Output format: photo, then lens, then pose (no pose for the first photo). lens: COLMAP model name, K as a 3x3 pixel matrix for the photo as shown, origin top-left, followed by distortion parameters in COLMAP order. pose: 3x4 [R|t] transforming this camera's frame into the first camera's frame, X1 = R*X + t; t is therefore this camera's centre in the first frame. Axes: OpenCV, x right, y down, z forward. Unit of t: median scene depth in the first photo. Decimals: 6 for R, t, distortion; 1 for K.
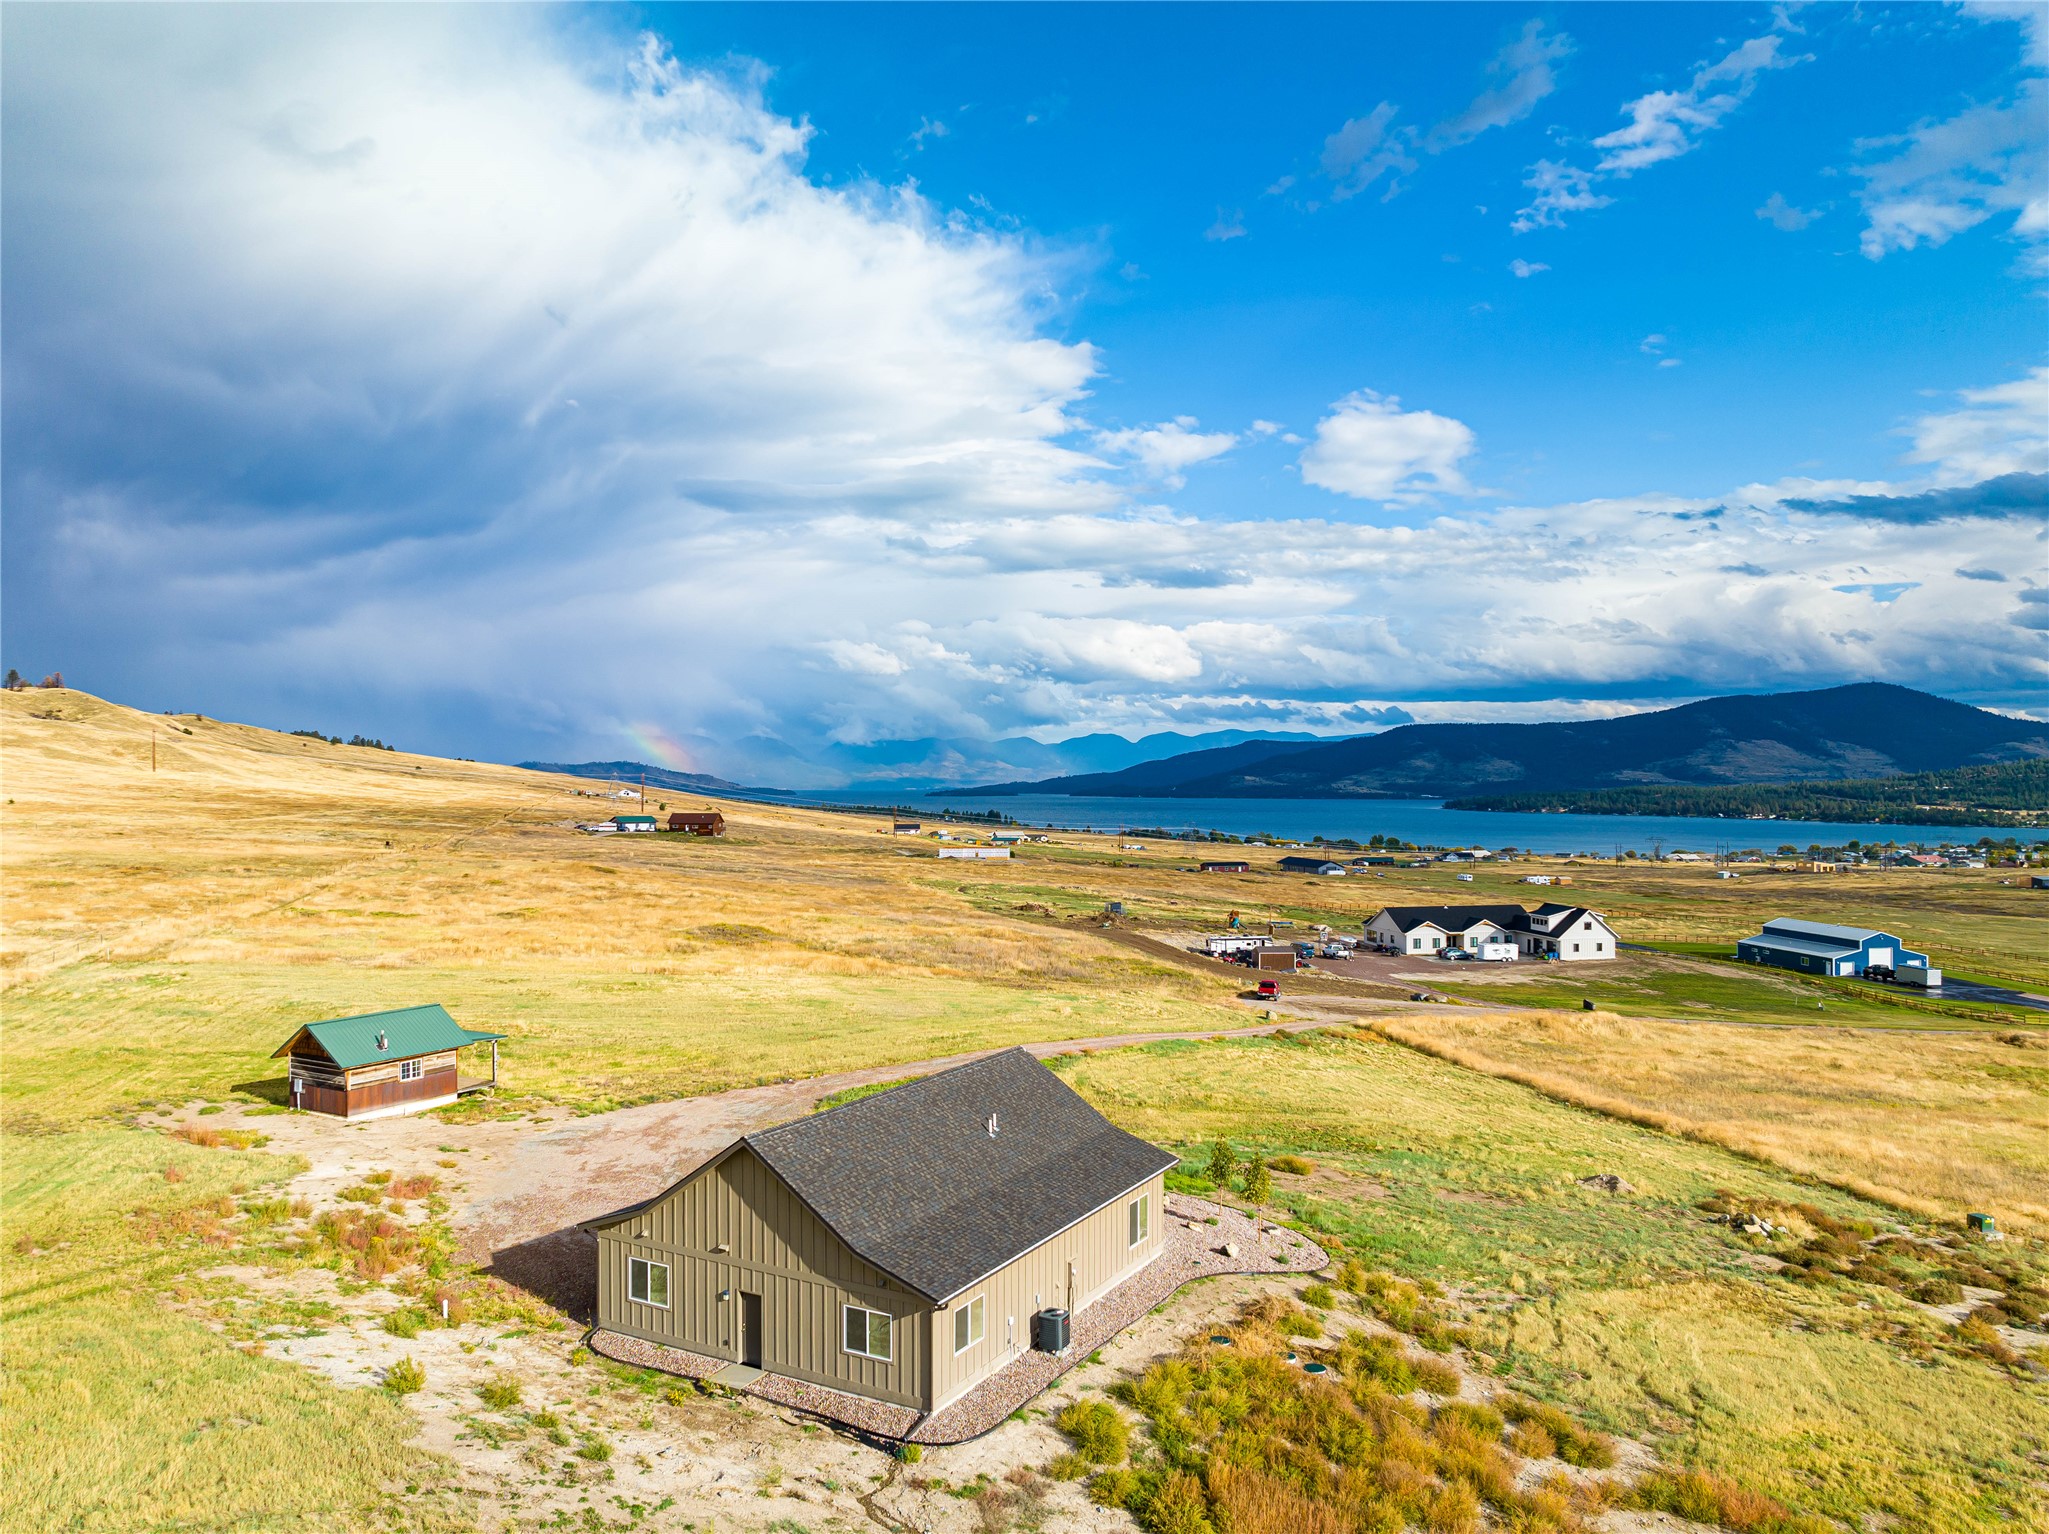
lens RADIAL K [[1437.1, 0, 1018.3], [0, 1437.1, 759.5], [0, 0, 1]] dist [-0.041600, 0.003158]
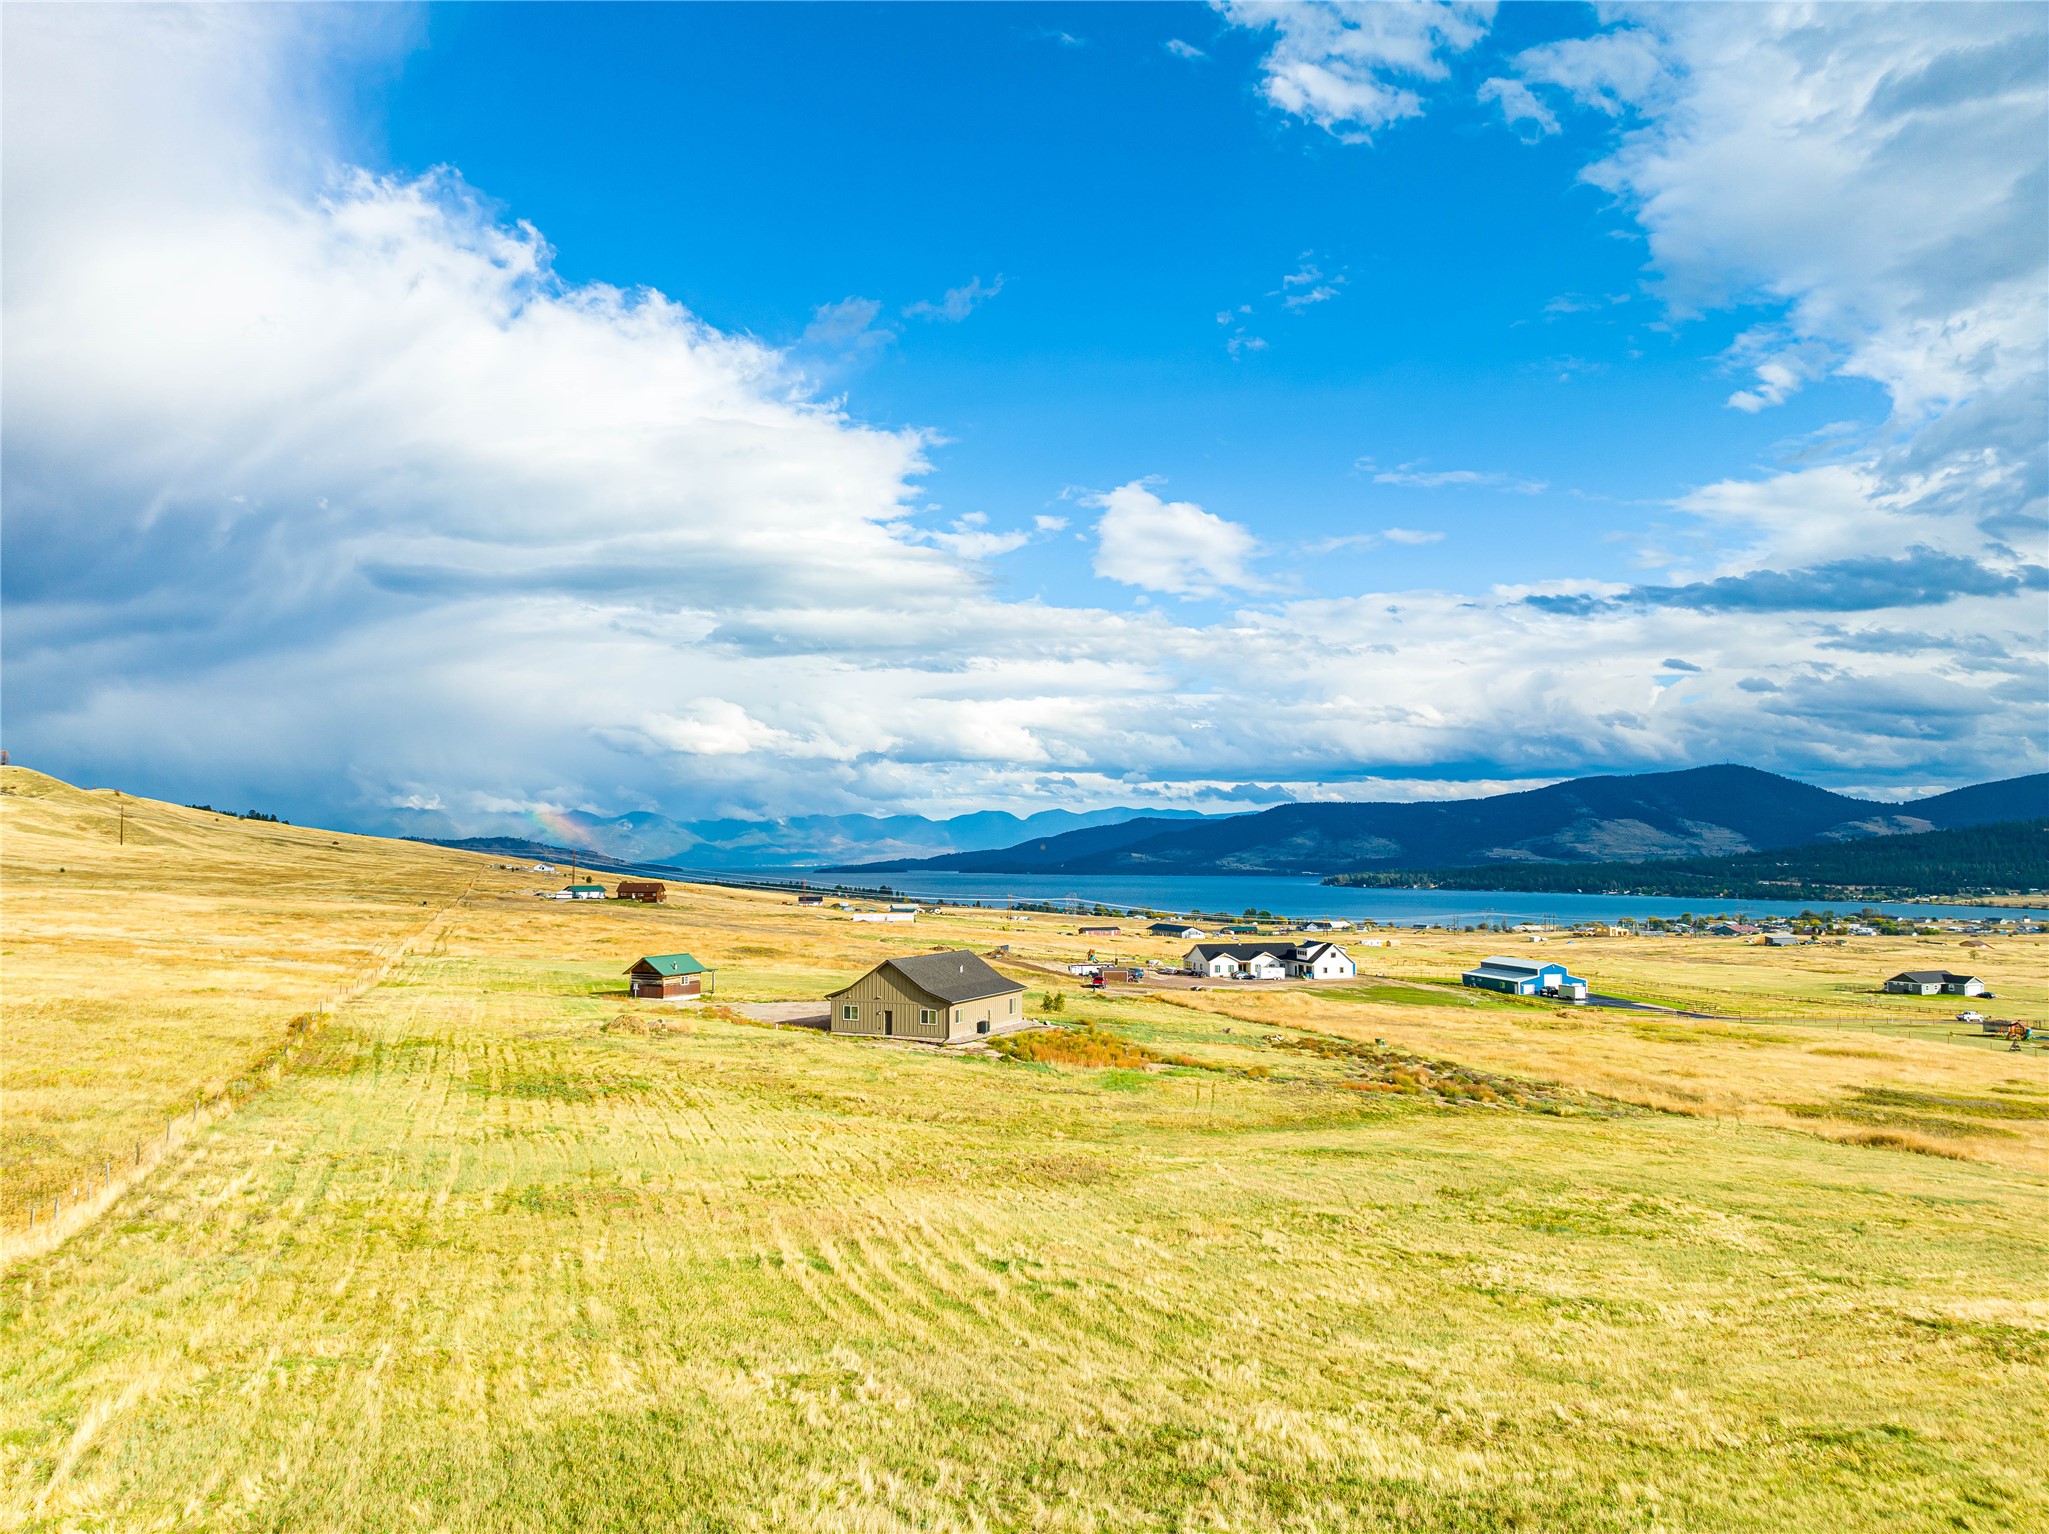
lens RADIAL K [[1437.1, 0, 1013.6], [0, 1437.1, 764.2], [0, 0, 1]] dist [-0.041600, 0.003158]
pose [[0.997266, 0.006180, 0.073634, -0.025953], [-0.002472, 0.998729, -0.050339, -0.001433], [-0.073852, 0.050020, 0.996014, -0.380353]]
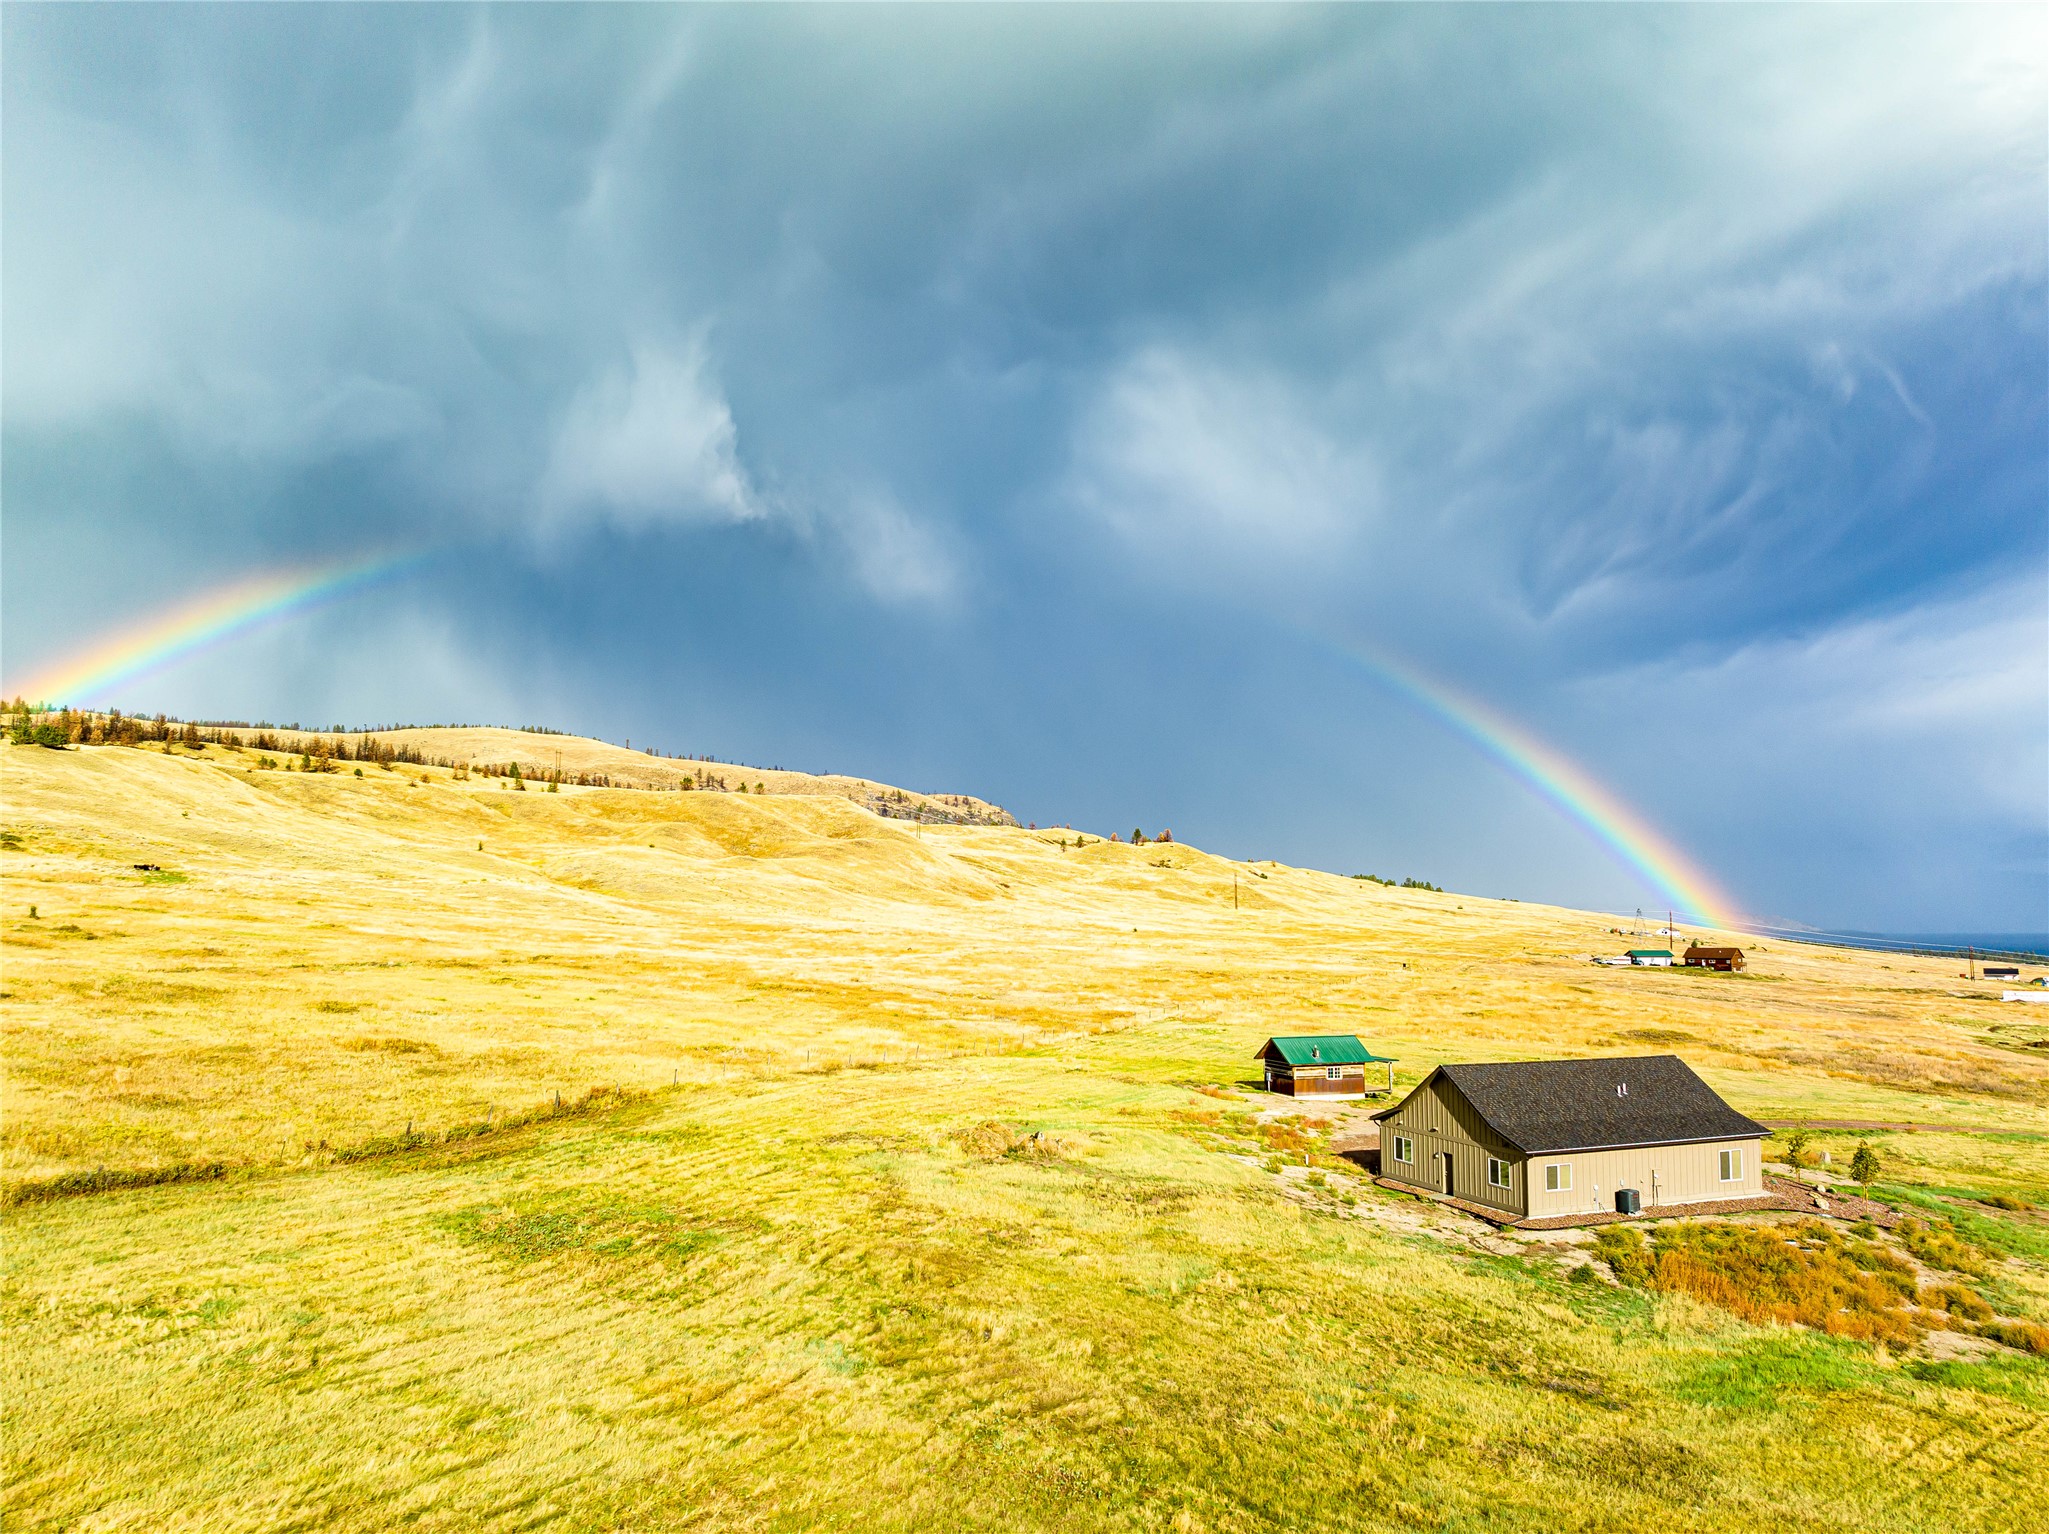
lens RADIAL K [[1437.1, 0, 1030.1], [0, 1437.1, 777.5], [0, 0, 1]] dist [-0.041600, 0.003158]
pose [[0.767440, -0.059719, -0.638333, 0.104301], [0.004603, 0.996140, -0.087660, 0.009150], [0.641104, 0.064335, 0.764753, -0.134661]]
